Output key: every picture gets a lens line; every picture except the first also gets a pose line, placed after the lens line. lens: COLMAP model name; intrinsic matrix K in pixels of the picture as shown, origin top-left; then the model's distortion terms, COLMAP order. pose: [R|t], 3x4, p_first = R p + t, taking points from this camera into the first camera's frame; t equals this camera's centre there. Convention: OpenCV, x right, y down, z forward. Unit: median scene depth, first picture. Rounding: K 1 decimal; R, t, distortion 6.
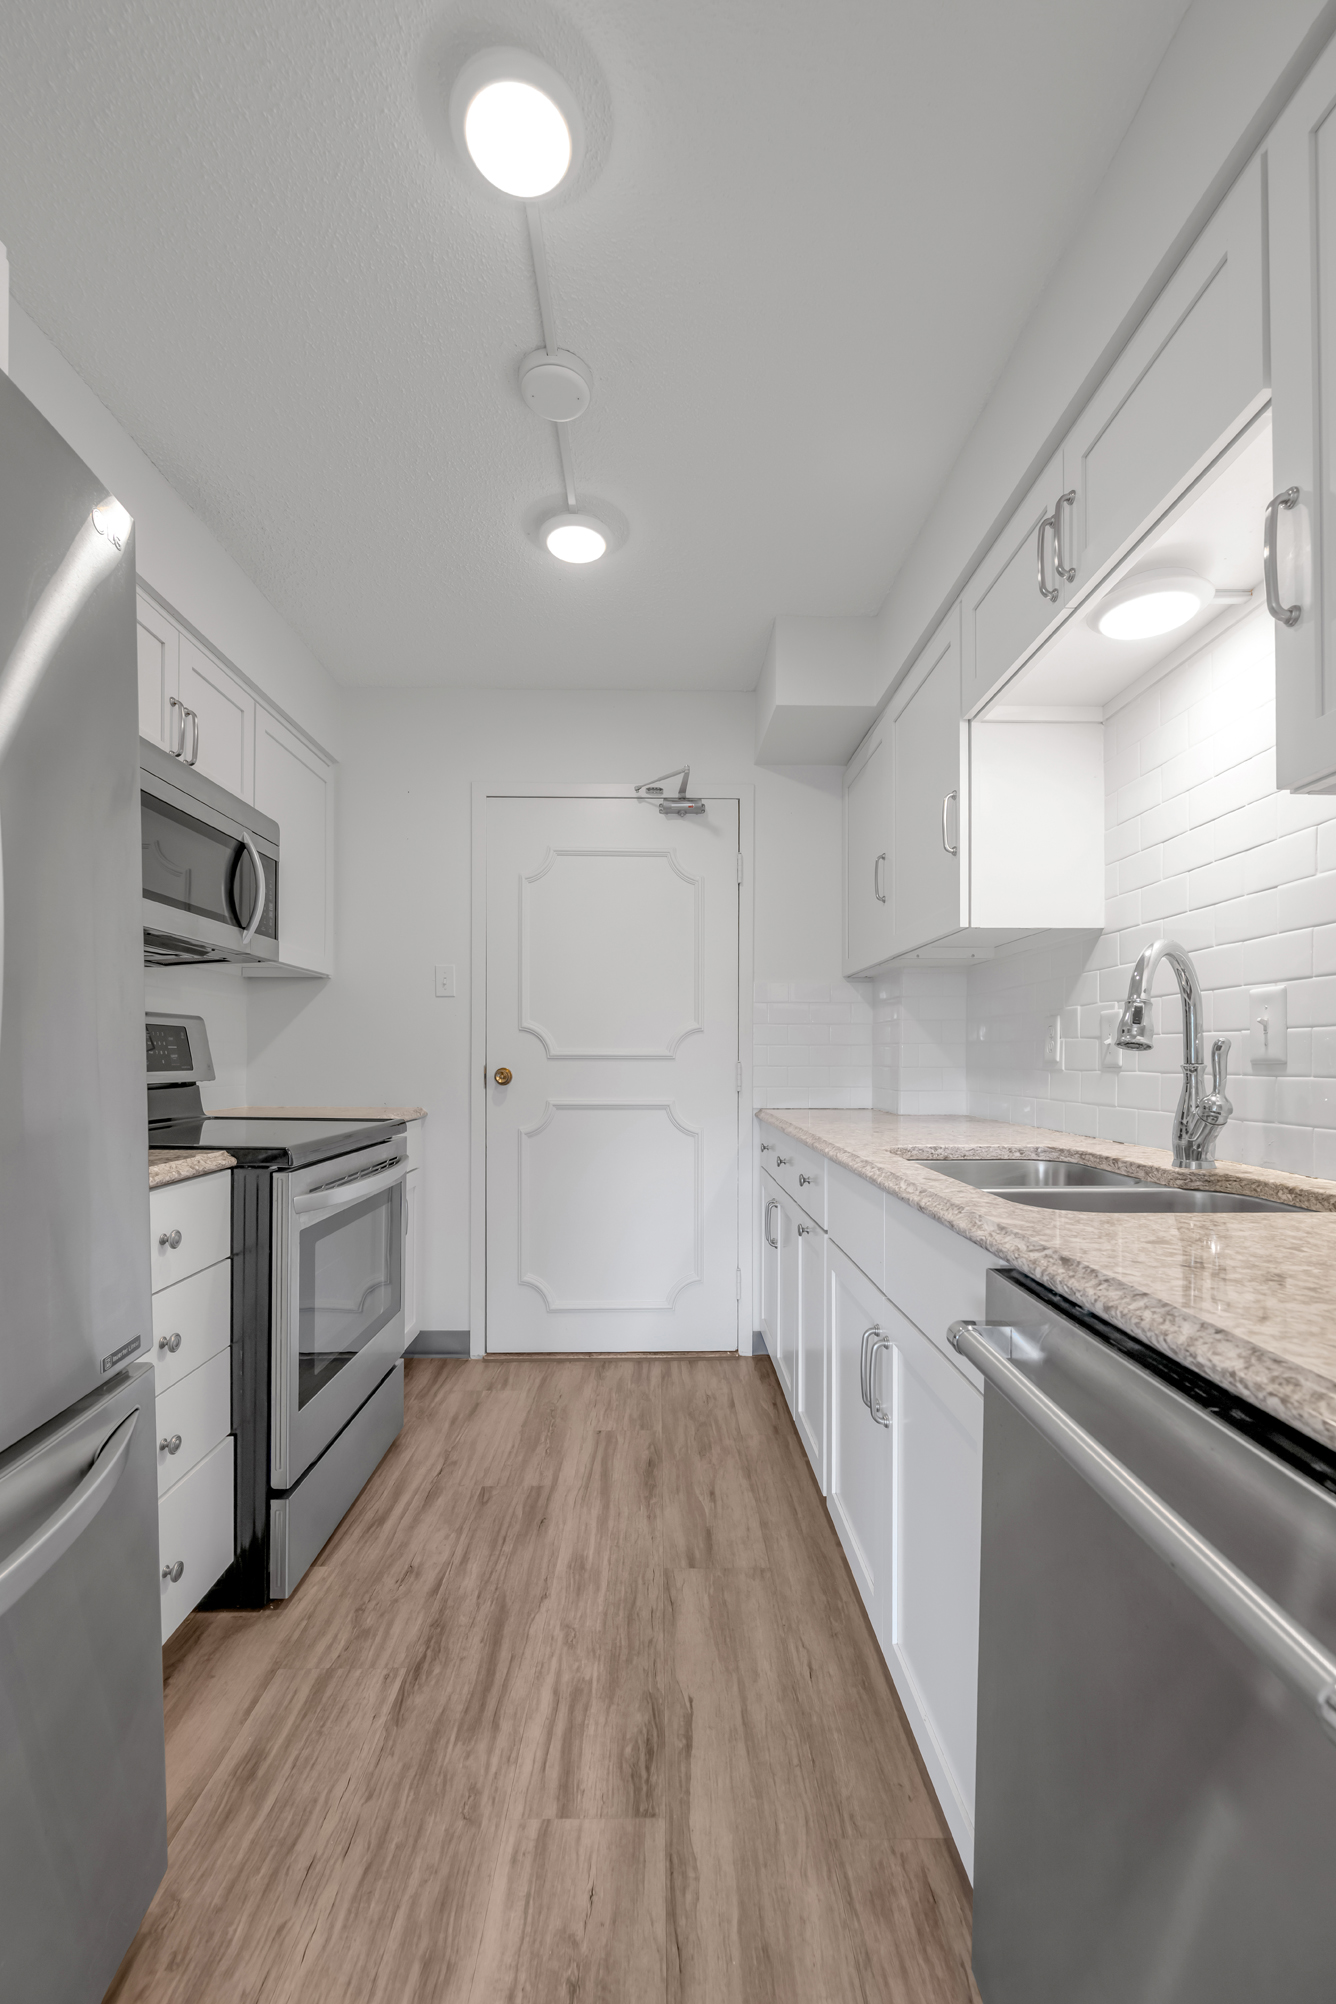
lens RADIAL K [[797.8, 0, 668.0], [0, 797.8, 1002.0], [0, 0, 1]] dist [0.000086, 0.000172]
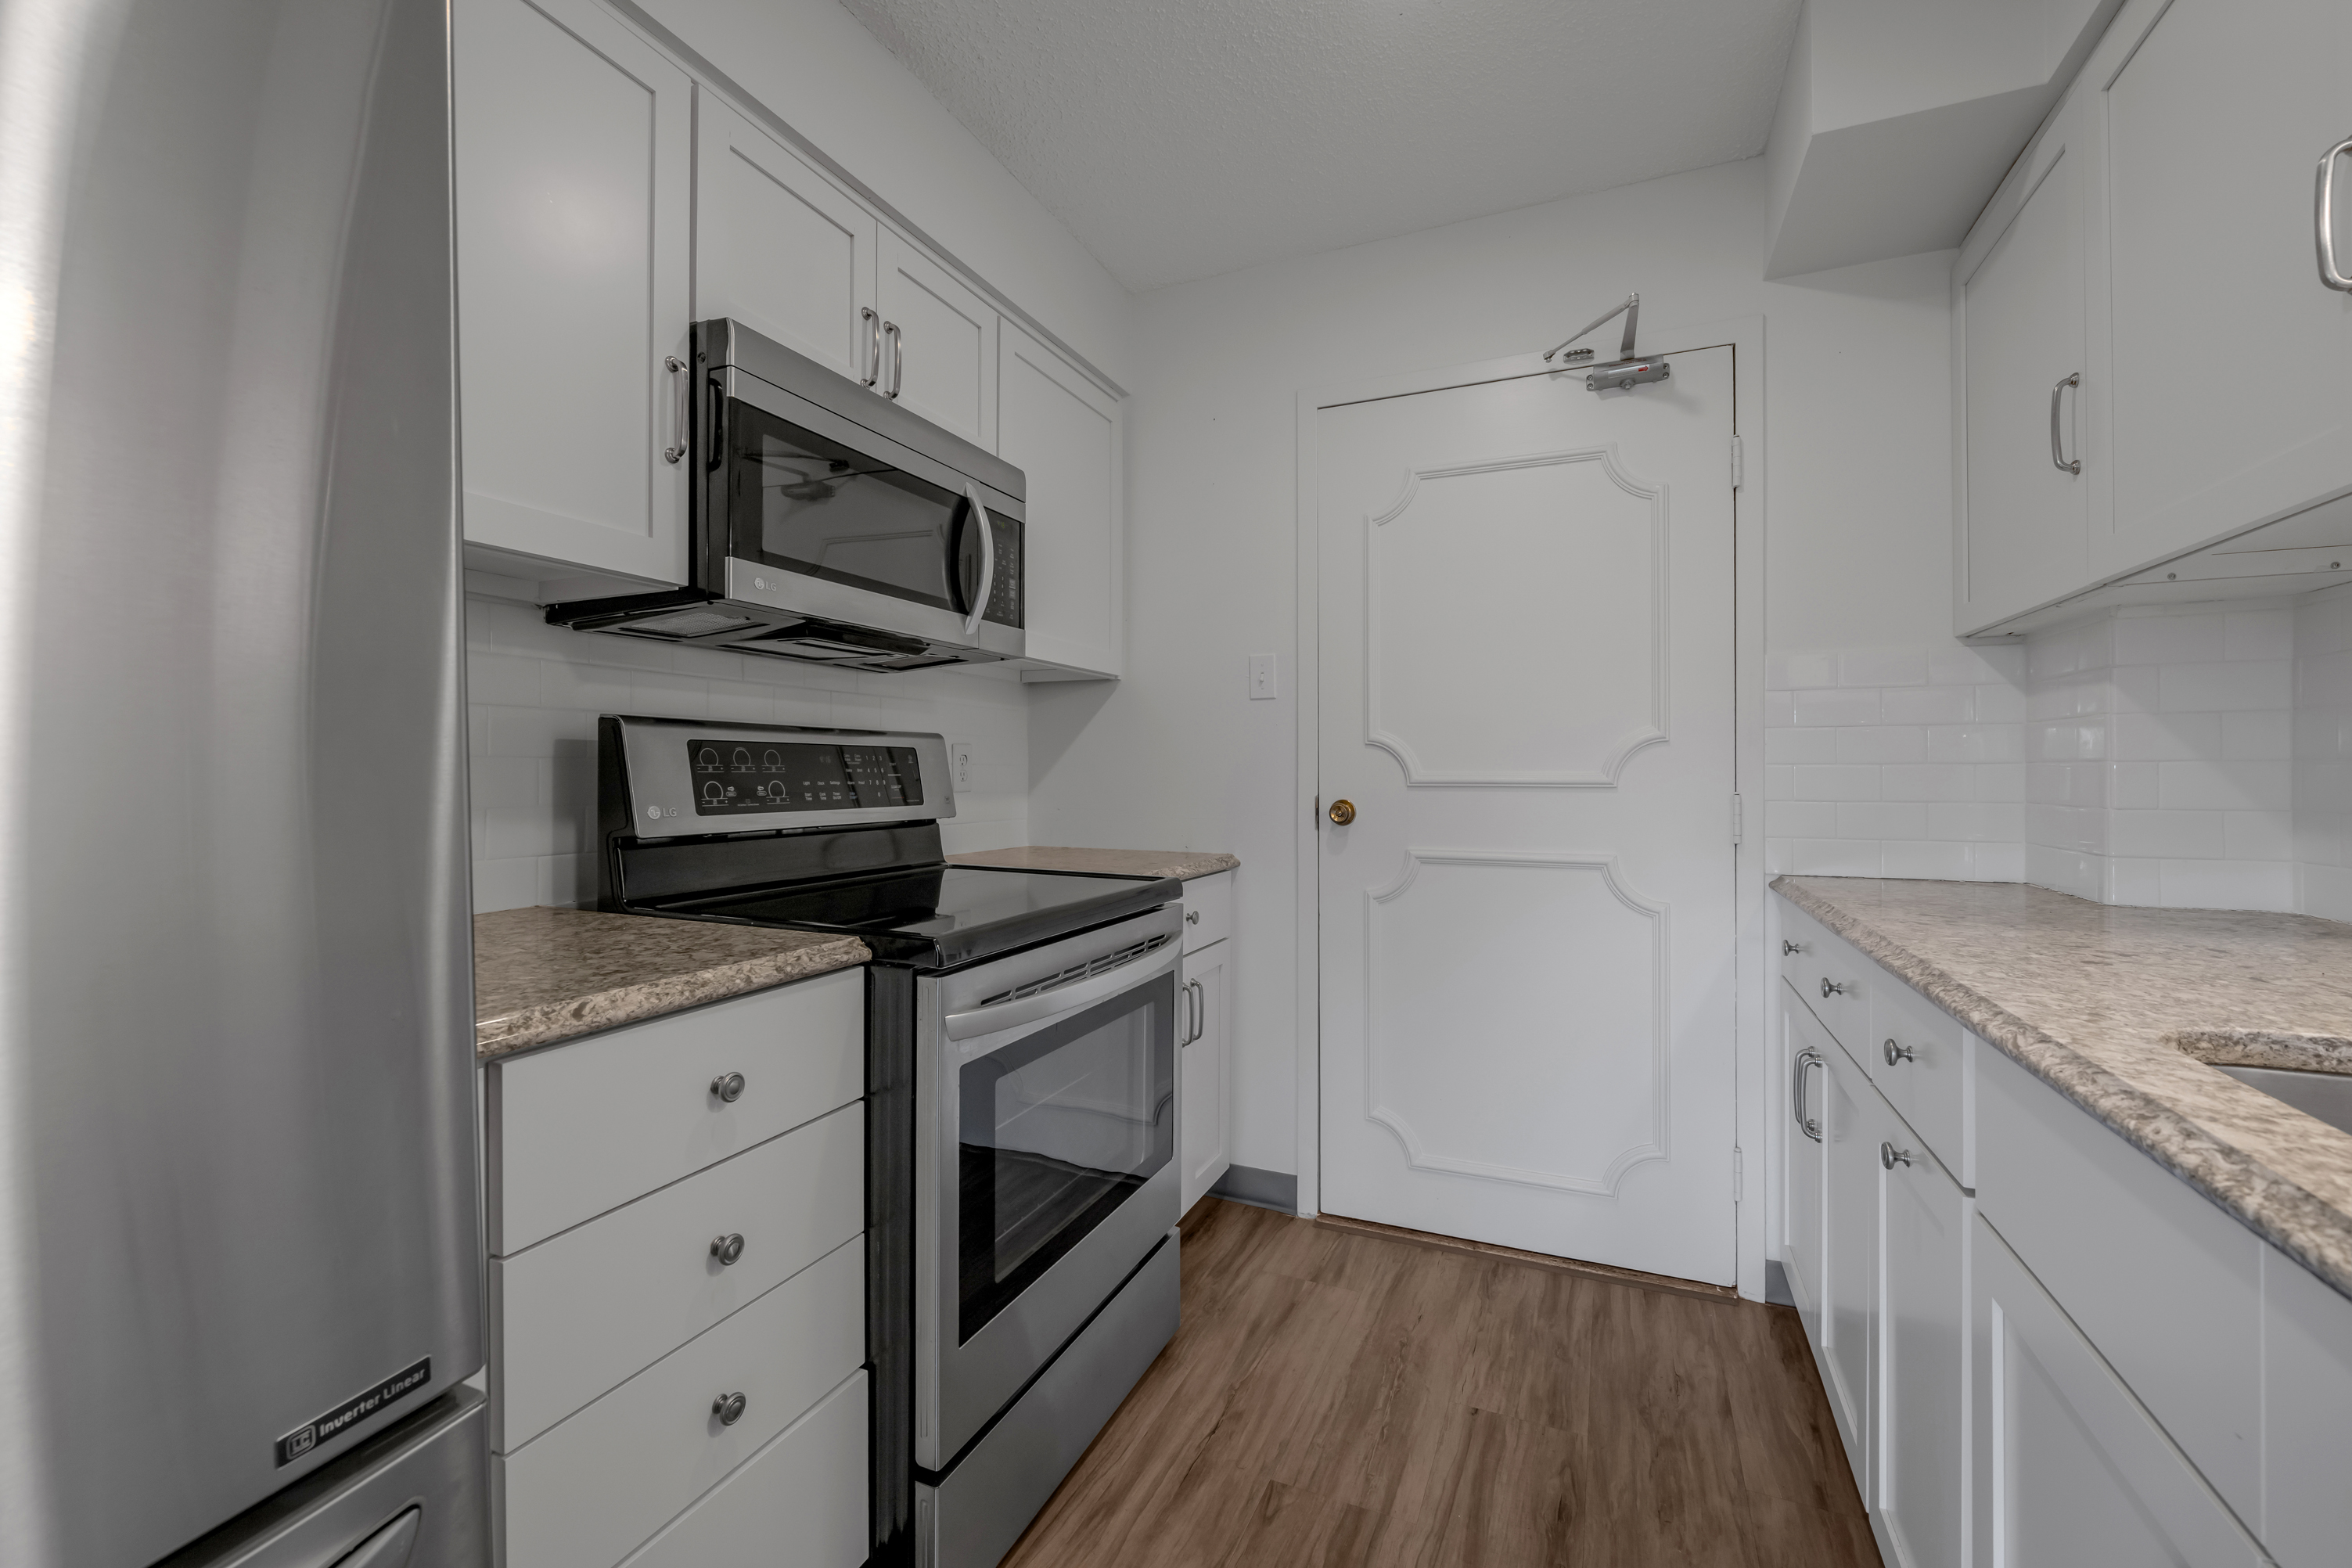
lens RADIAL K [[976.3, 0, 1179.5], [0, 976.3, 761.1], [0, 0, 1]] dist [-0.002815, -0.000350]
pose [[0.910322, -0.008346, -0.413817, 0.017649], [0.031194, 0.998337, 0.048486, 0.005607], [0.412724, -0.057046, 0.909068, 0.245167]]
